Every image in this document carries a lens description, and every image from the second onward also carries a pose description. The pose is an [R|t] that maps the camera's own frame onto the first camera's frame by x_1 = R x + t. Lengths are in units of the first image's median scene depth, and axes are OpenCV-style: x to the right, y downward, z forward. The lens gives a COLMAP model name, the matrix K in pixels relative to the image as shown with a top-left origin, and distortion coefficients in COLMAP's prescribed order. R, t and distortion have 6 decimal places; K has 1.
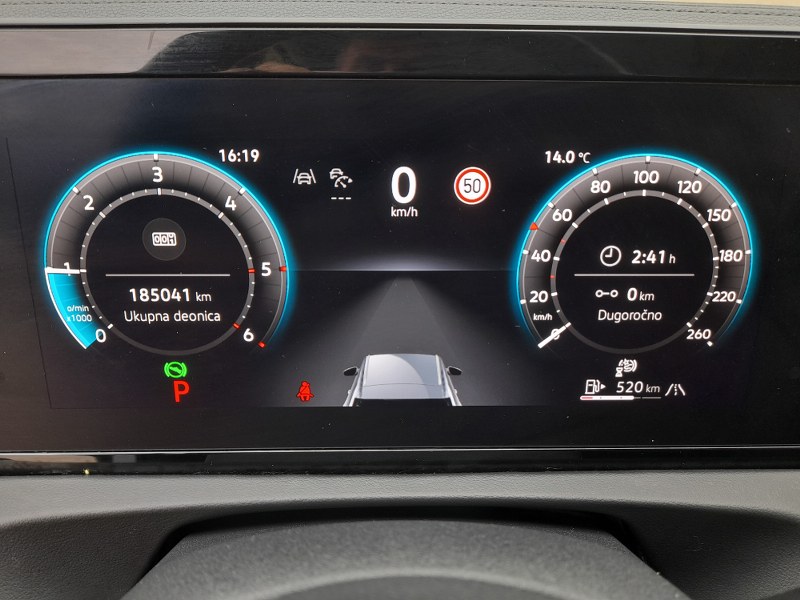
lens RADIAL K [[590.3, 0, 401.9], [0, 590.3, 302.5], [0, 0, 1]] dist [0.010270, -0.000826]
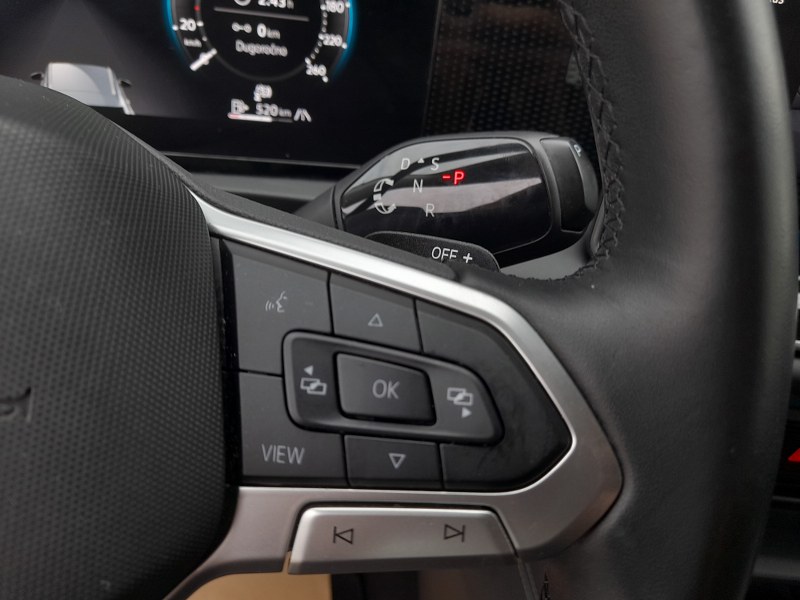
lens RADIAL K [[598.3, 0, 398.6], [0, 598.3, 295.1], [0, 0, 1]] dist [0.004600, 0.000615]
pose [[0.985214, 0.036271, 0.167444, 0.498633], [-0.065163, 0.983213, 0.170427, 0.324289], [-0.158451, -0.178819, 0.971039, -0.455228]]
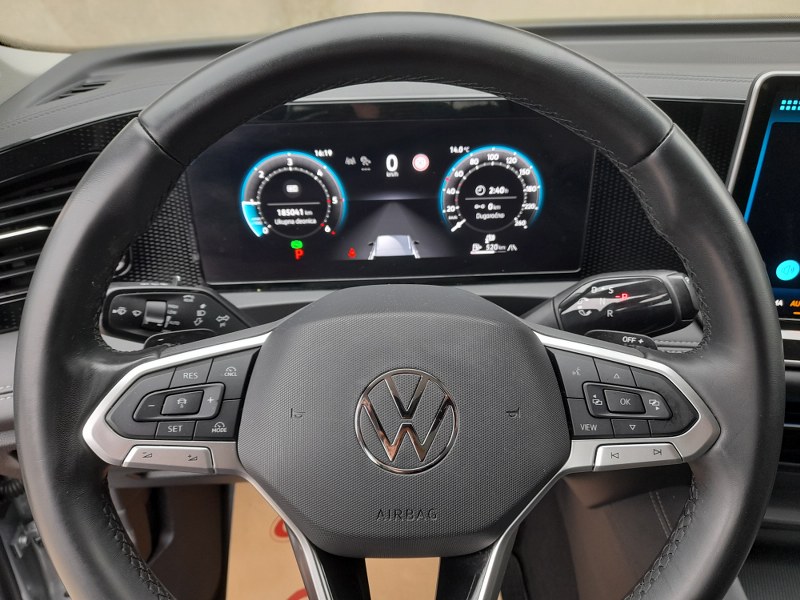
lens RADIAL K [[590.3, 0, 401.9], [0, 590.3, 302.5], [0, 0, 1]] dist [0.010270, -0.000826]
pose [[0.999286, -0.030983, 0.021639, -0.025299], [0.027526, 0.989047, 0.145009, 0.013431], [-0.025894, -0.144310, 0.989194, -1.394778]]
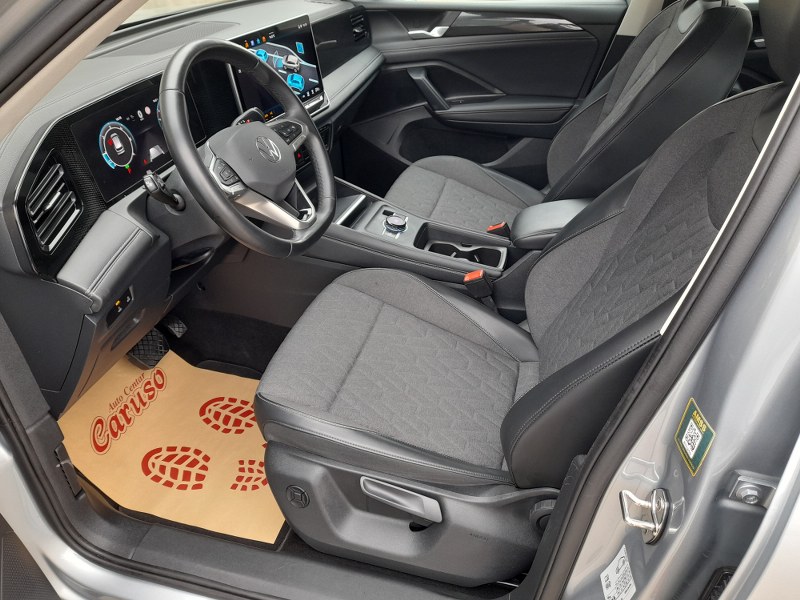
lens RADIAL K [[580.8, 0, 400.0], [0, 580.8, 300.0], [0, 0, 1]] dist [0.070661, -0.077224]
pose [[0.267960, -0.563169, 0.781689, -4.325873], [0.425248, 0.797183, 0.428558, -0.137249], [-0.864501, 0.217576, 0.453100, -2.979603]]
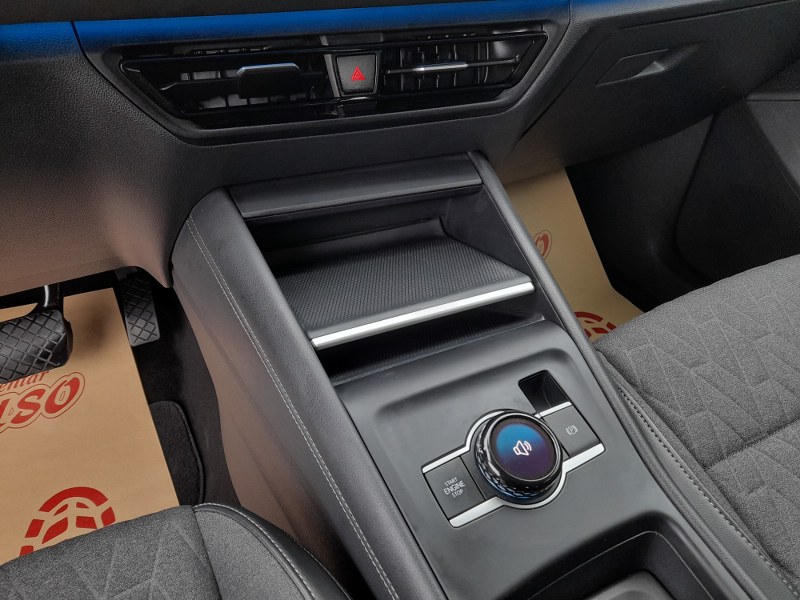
lens RADIAL K [[598.3, 0, 398.6], [0, 598.3, 295.1], [0, 0, 1]] dist [0.004600, 0.000615]
pose [[0.882544, -0.279906, 0.377848, 0.996123], [0.171600, 0.939833, 0.295412, 1.120881], [-0.437801, -0.195875, 0.877475, -1.212414]]
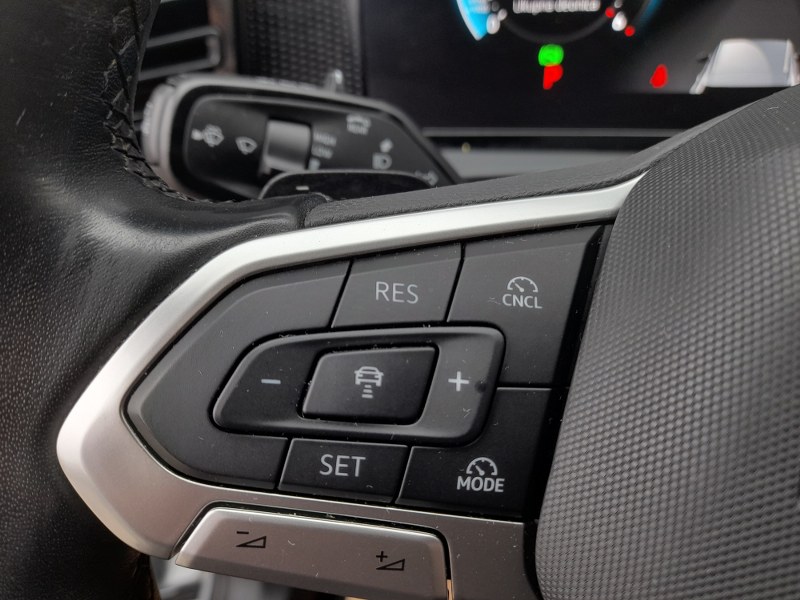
lens RADIAL K [[616.4, 0, 400.0], [0, 616.4, 300.0], [0, 0, 1]] dist [0.095086, -0.141215]
pose [[0.983406, 0.043122, -0.176221, -0.450034], [0.000907, 0.970161, 0.242462, 0.289935], [0.181418, -0.238598, 0.954022, -0.370532]]
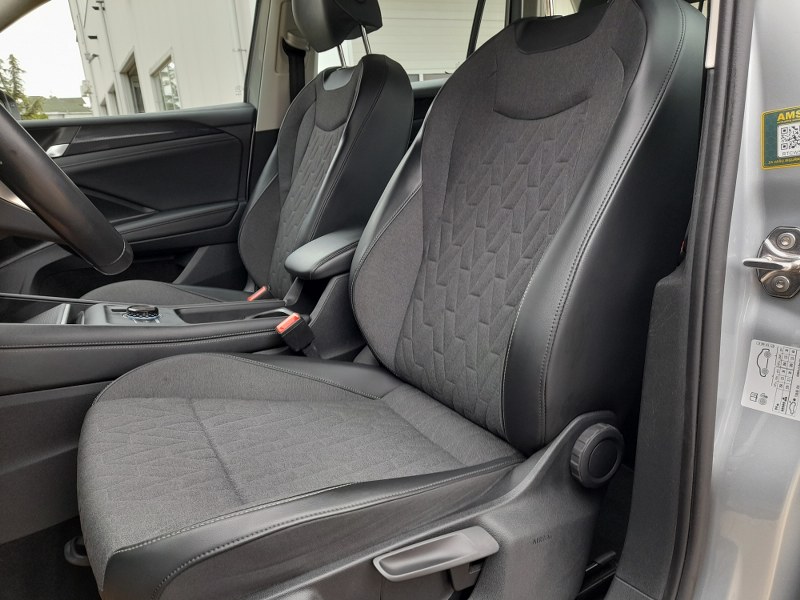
lens RADIAL K [[590.3, 0, 401.9], [0, 590.3, 302.5], [0, 0, 1]] dist [0.010270, -0.000826]
pose [[-0.490186, -0.219875, 0.843429, -3.695347], [0.443048, 0.770472, 0.458347, 0.729233], [-0.750618, 0.598355, -0.280259, -0.141118]]
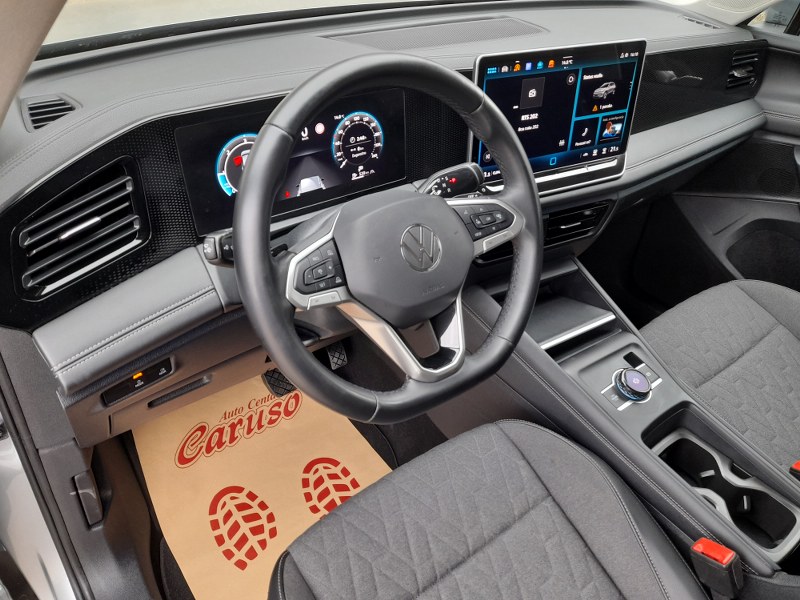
lens RADIAL K [[580.8, 0, 400.0], [0, 580.8, 300.0], [0, 0, 1]] dist [0.070661, -0.077224]
pose [[0.795364, -0.330801, 0.507904, -1.721342], [0.203398, 0.935018, 0.290467, -0.147449], [-0.570987, -0.127720, 0.810964, -2.466257]]
